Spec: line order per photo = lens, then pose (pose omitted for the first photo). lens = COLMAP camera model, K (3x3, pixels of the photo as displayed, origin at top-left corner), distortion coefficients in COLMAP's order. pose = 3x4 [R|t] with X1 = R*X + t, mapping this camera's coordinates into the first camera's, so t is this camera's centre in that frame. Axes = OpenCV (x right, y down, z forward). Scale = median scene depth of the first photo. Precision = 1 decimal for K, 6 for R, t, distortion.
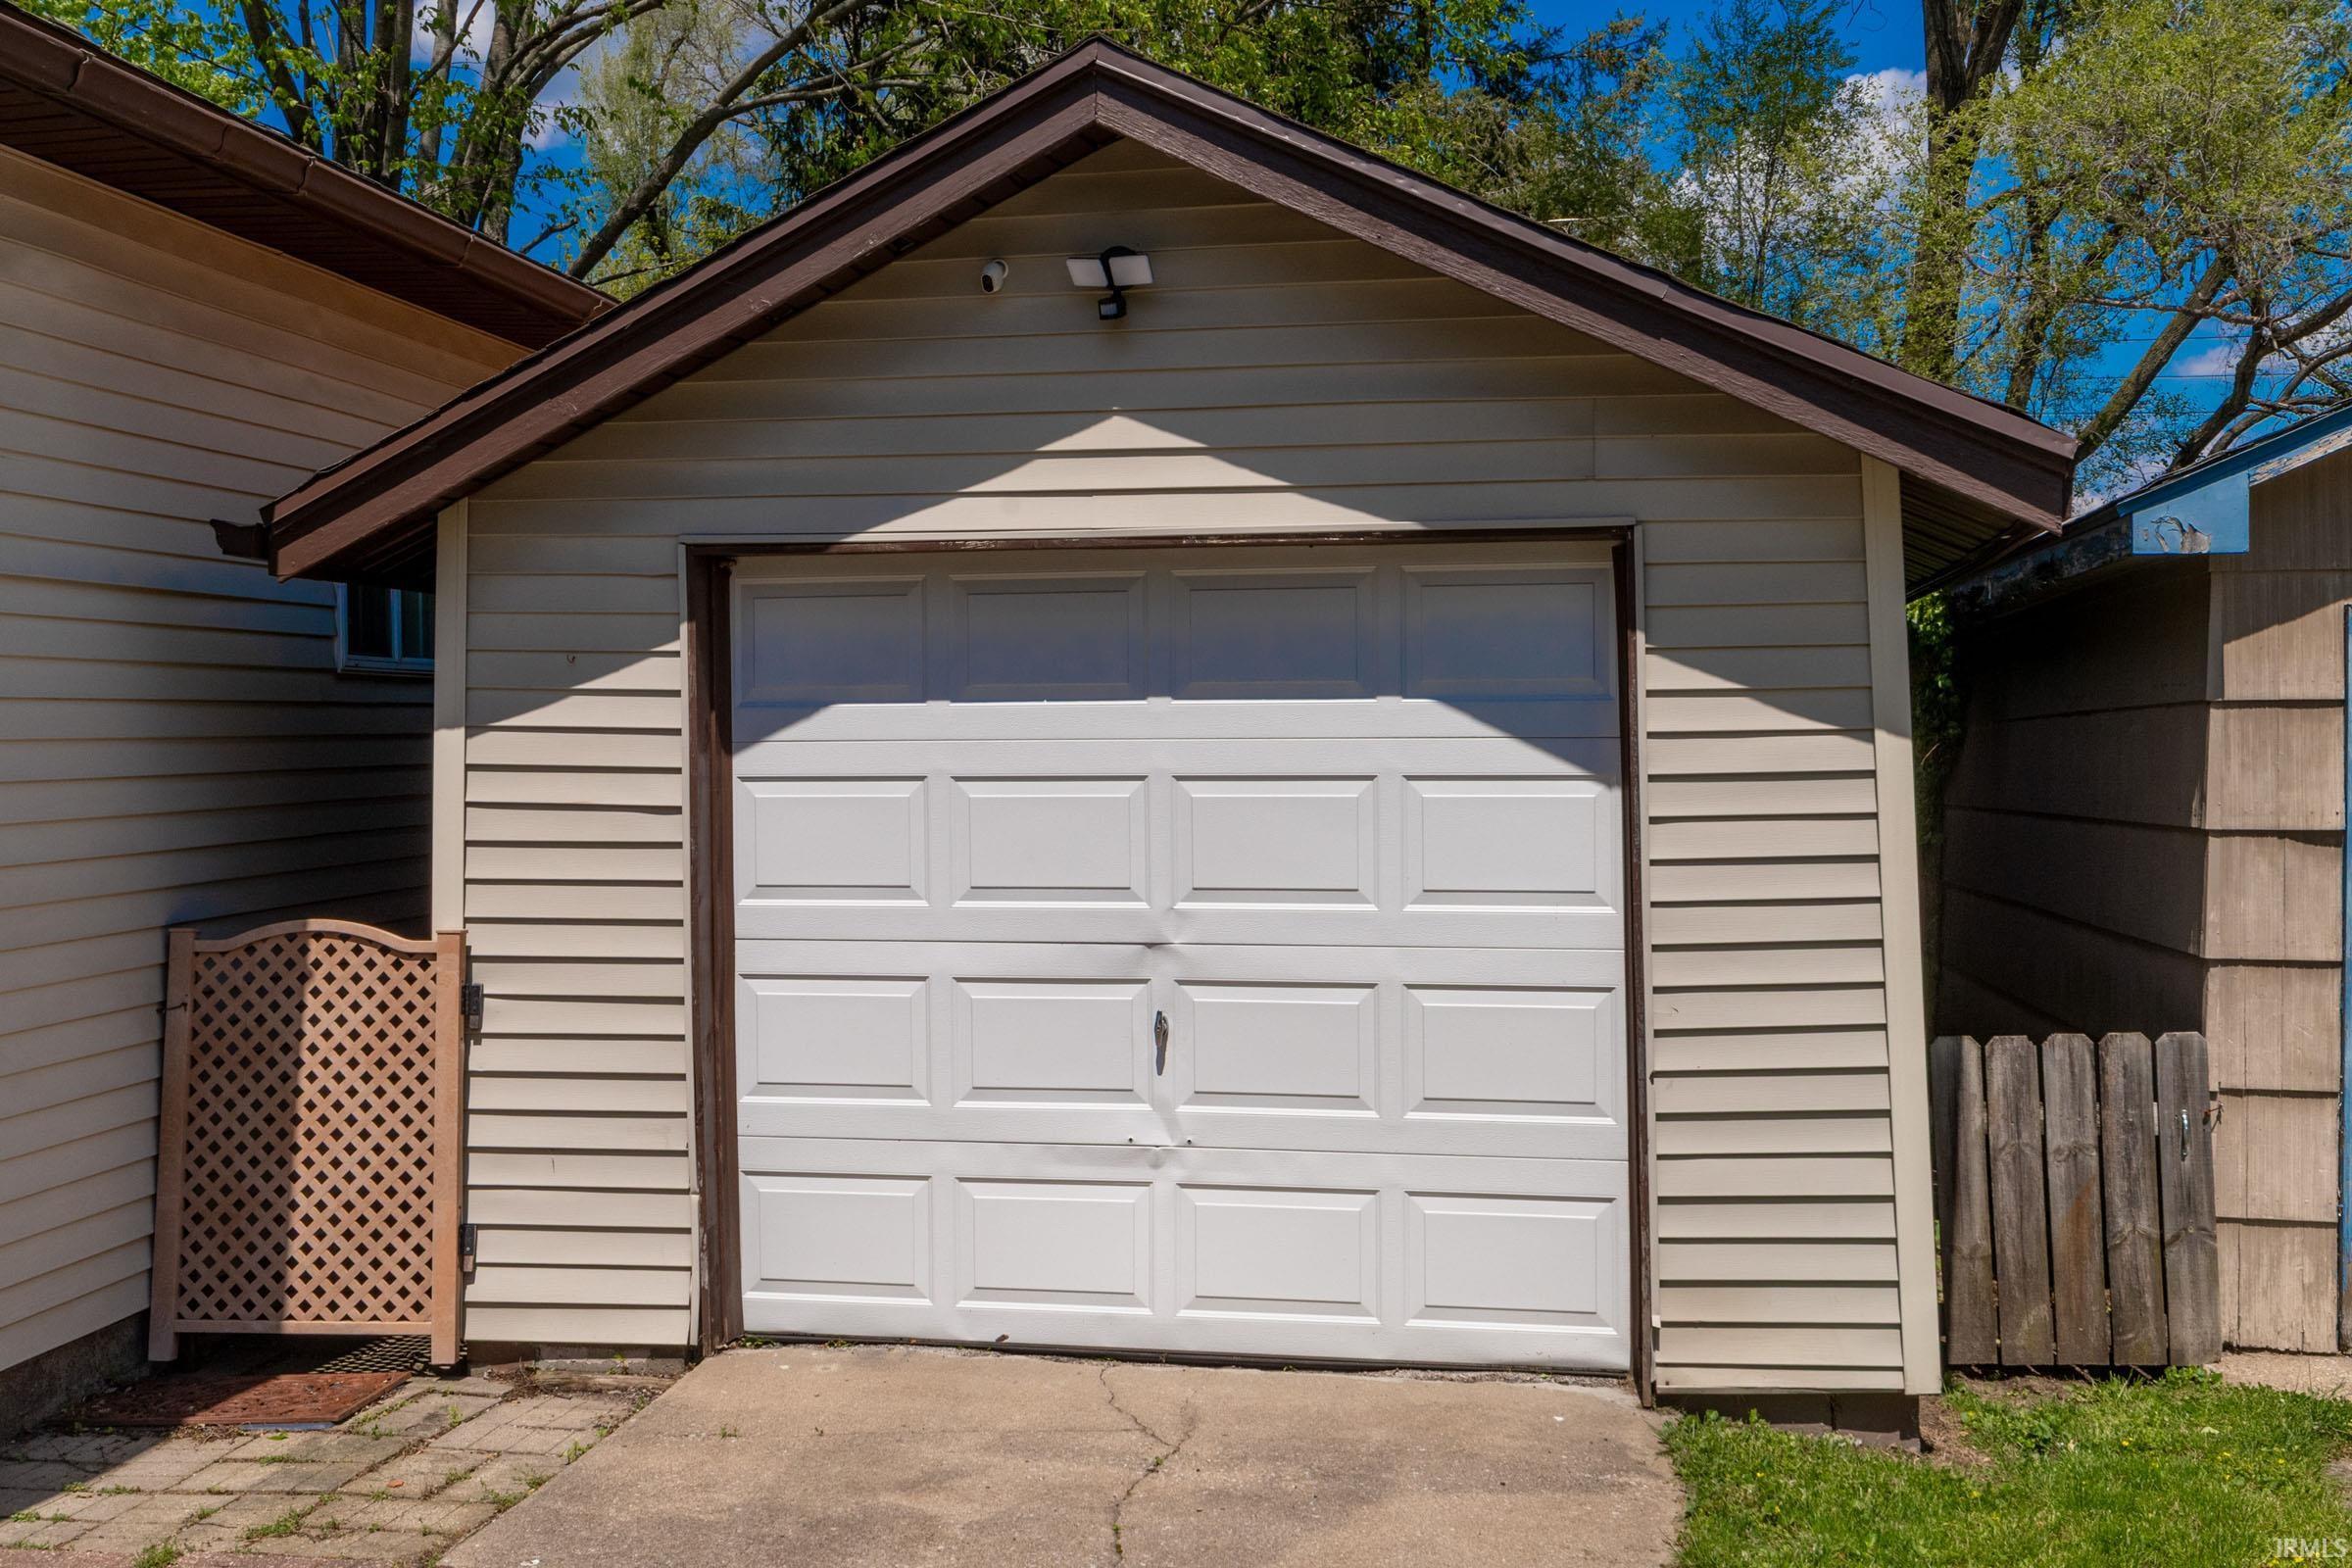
lens RADIAL K [[2351.6, 0, 1176.0], [0, 2351.6, 784.0], [0, 0, 1]] dist [-0.009421, 0.010498]
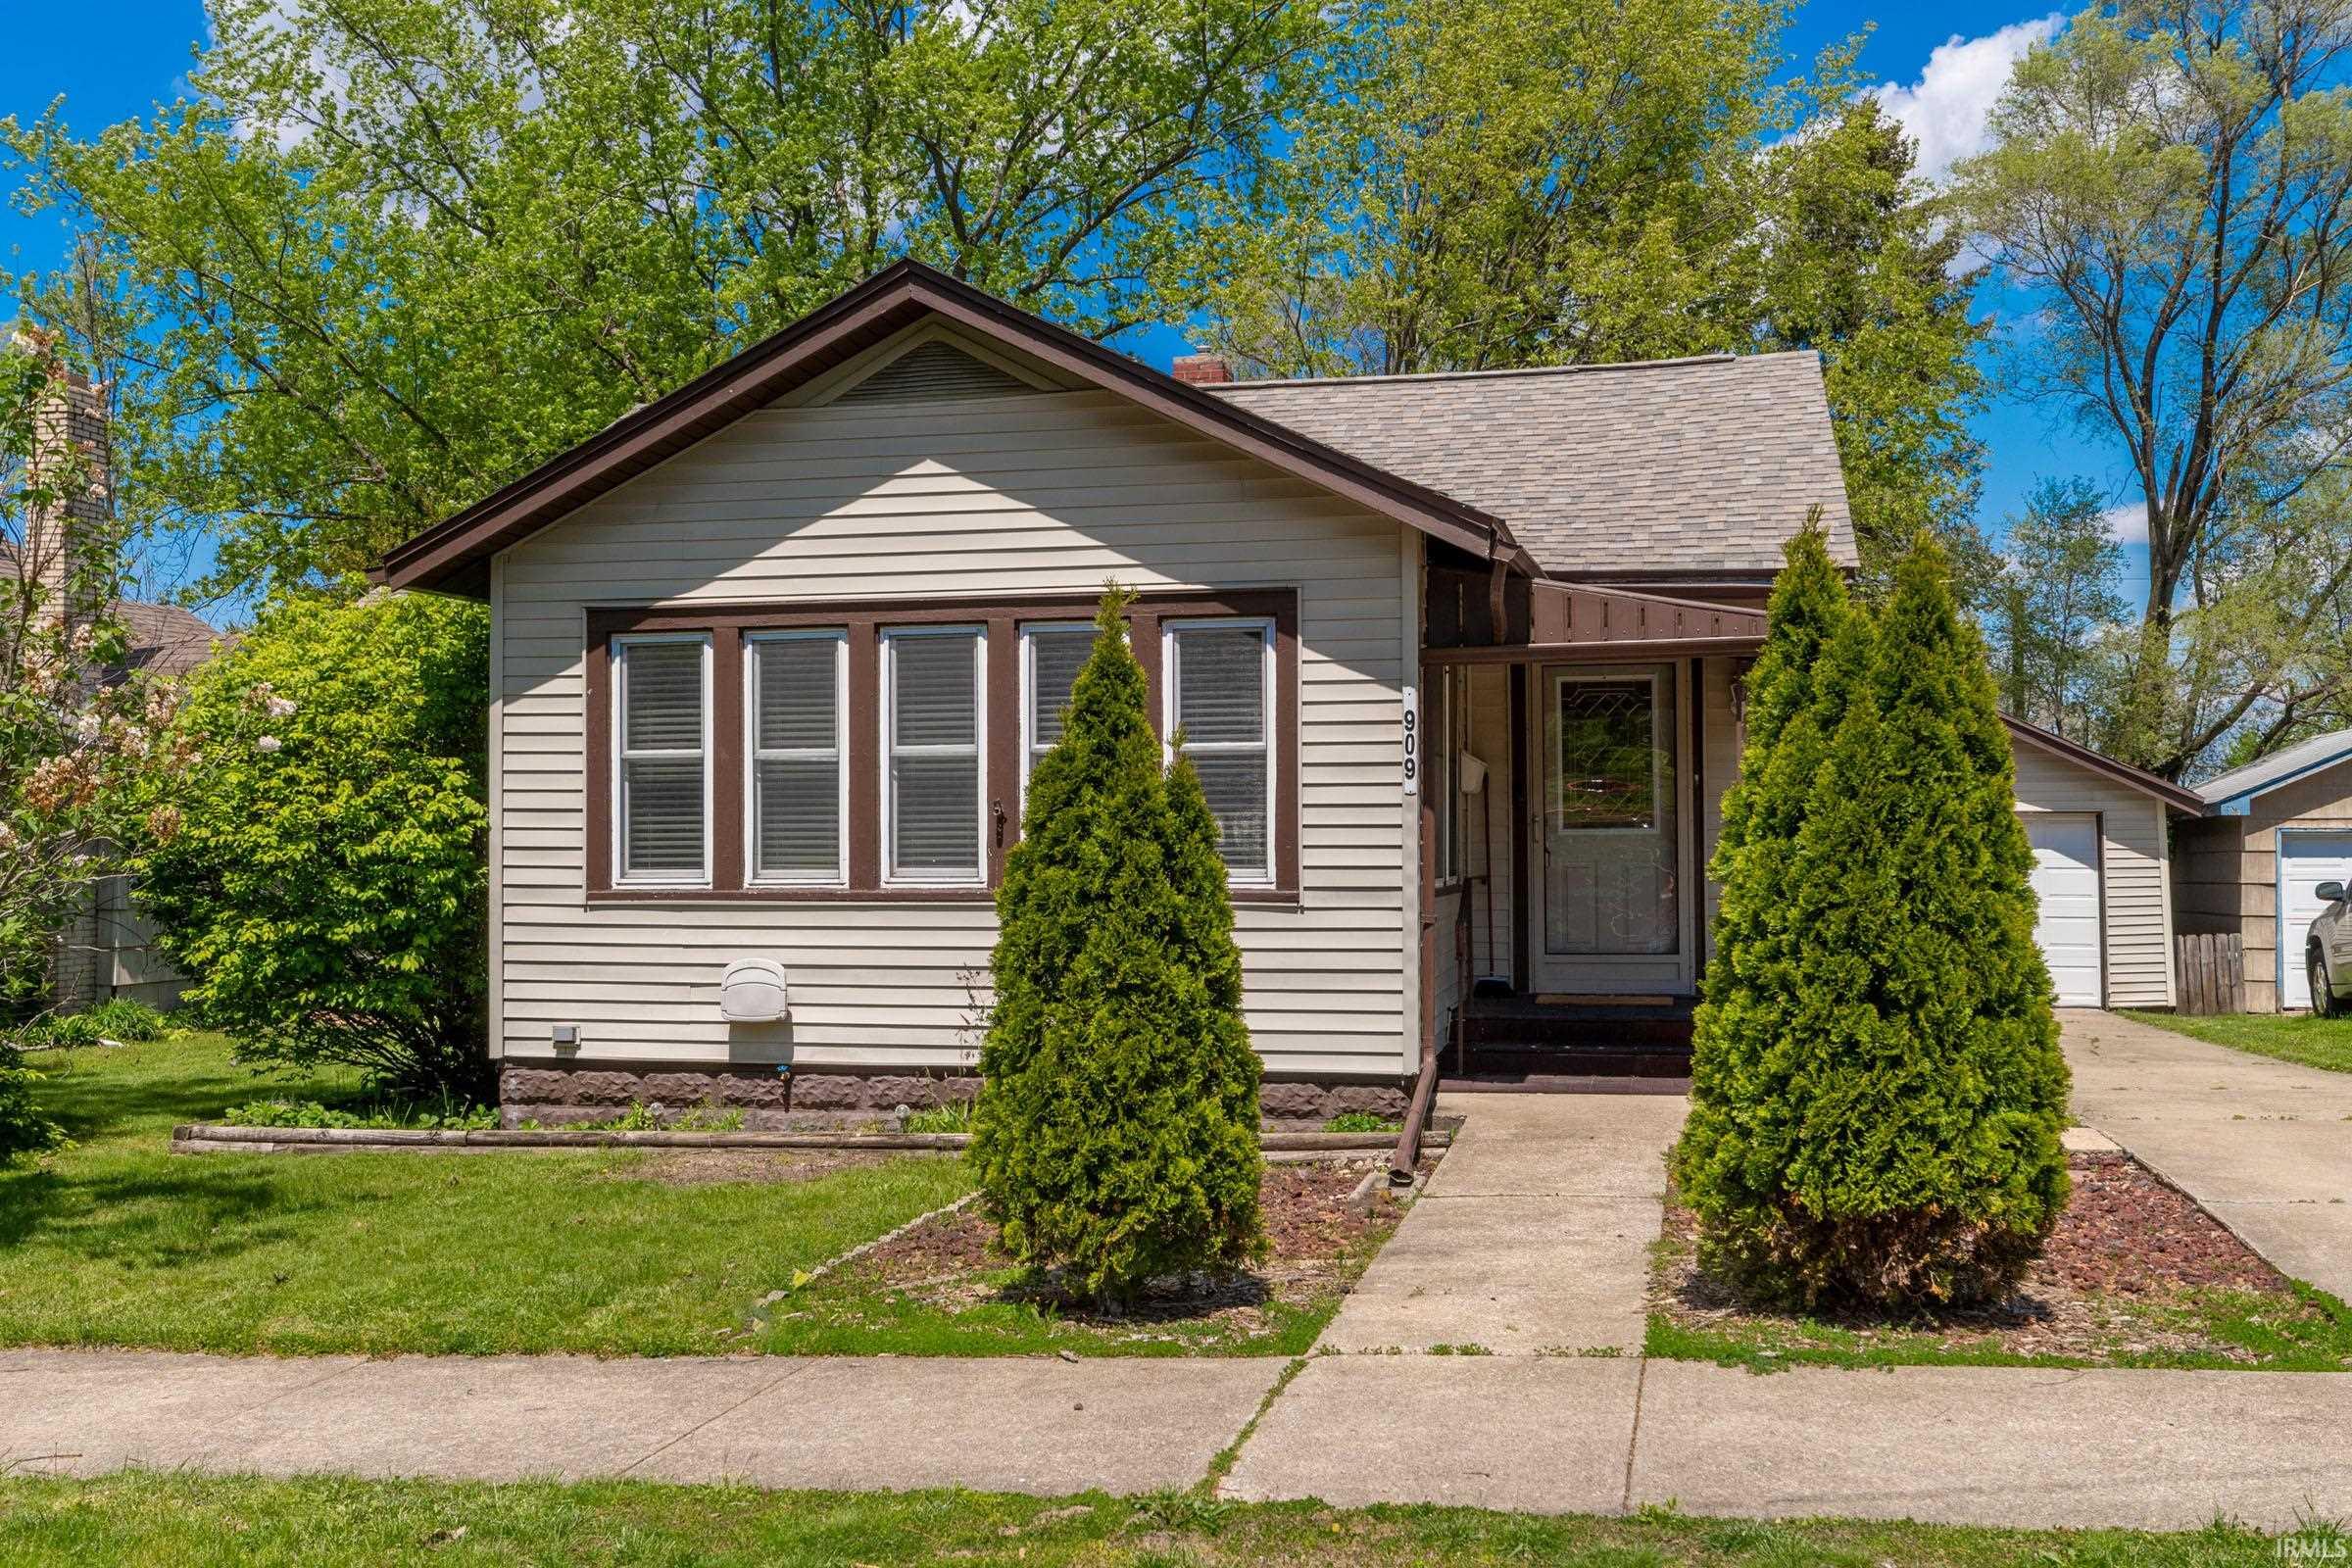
lens RADIAL K [[2351.6, 0, 1176.0], [0, 2351.6, 784.0], [0, 0, 1]] dist [-0.009421, 0.010498]
pose [[0.997780, 0.005245, -0.066394, -1.175873], [-0.008040, 0.999089, -0.041909, 0.035353], [0.066114, 0.042349, 0.996913, -3.307821]]
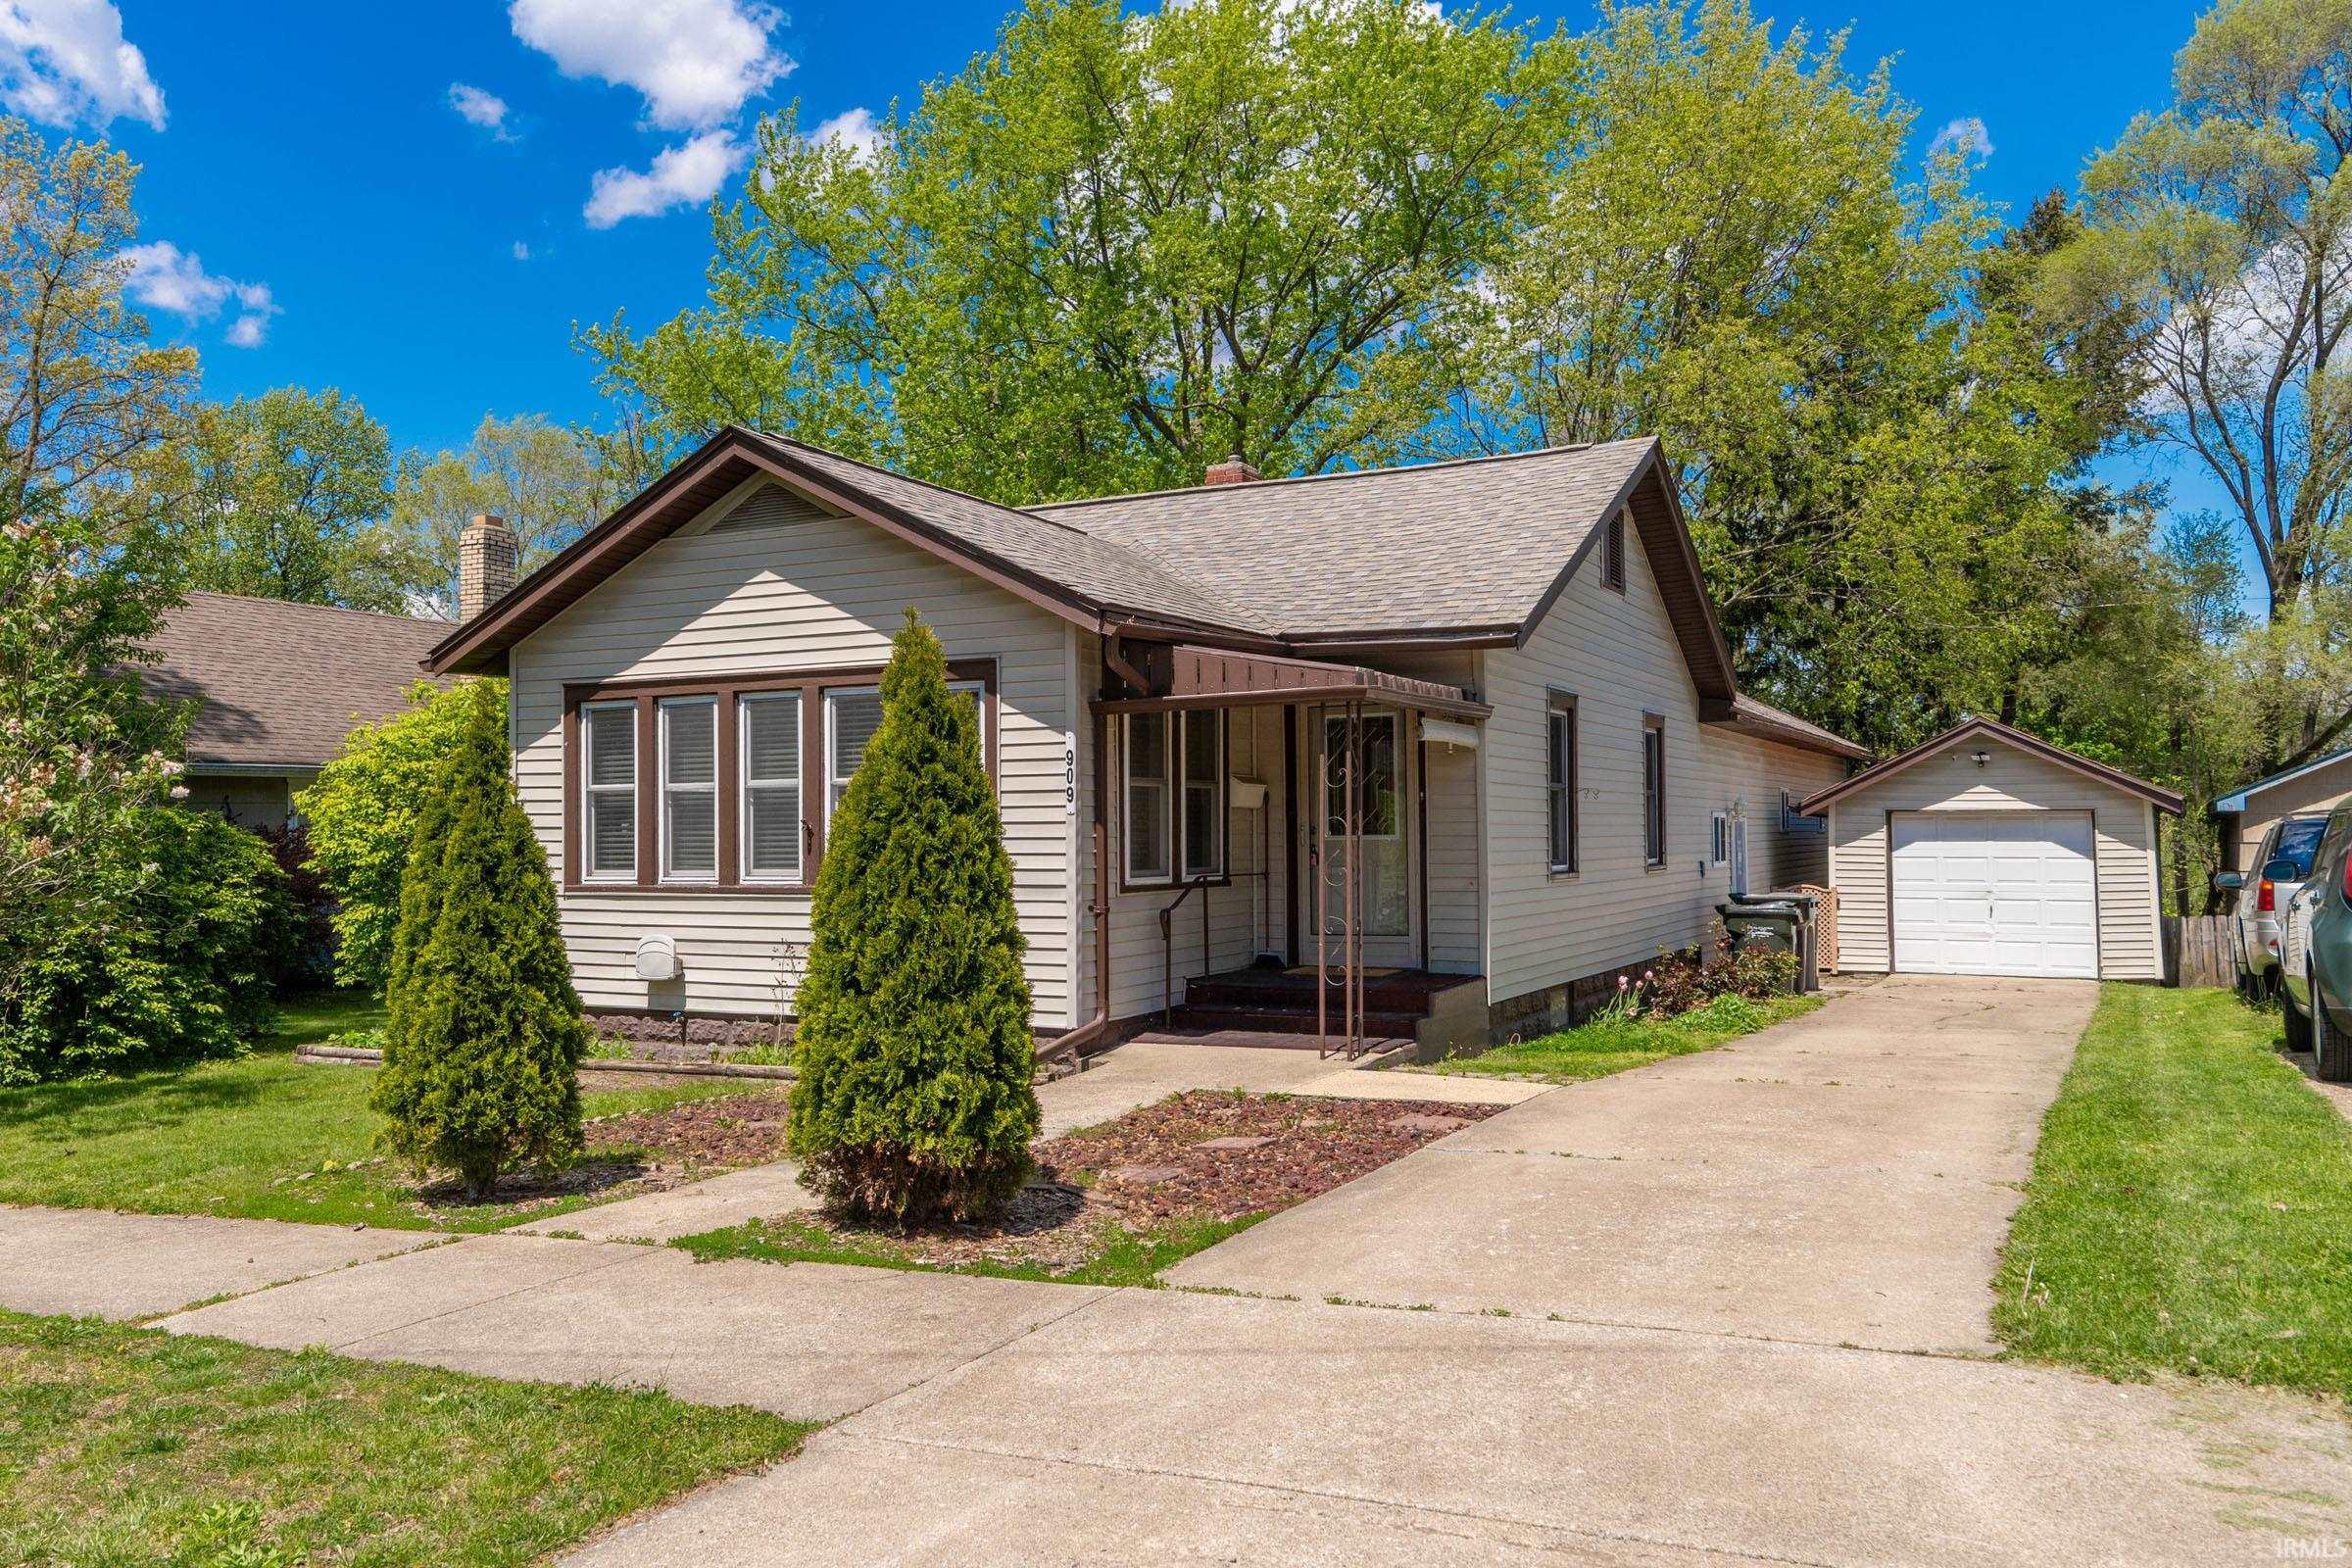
lens RADIAL K [[1852.4, 0, 1176.0], [0, 1852.4, 784.0], [0, 0, 1]] dist [0.006216, -0.004167]
pose [[0.947698, -0.006038, -0.319112, -0.382358], [-0.006714, 0.999223, -0.038847, 0.005810], [0.319099, 0.038958, 0.946920, -3.218786]]
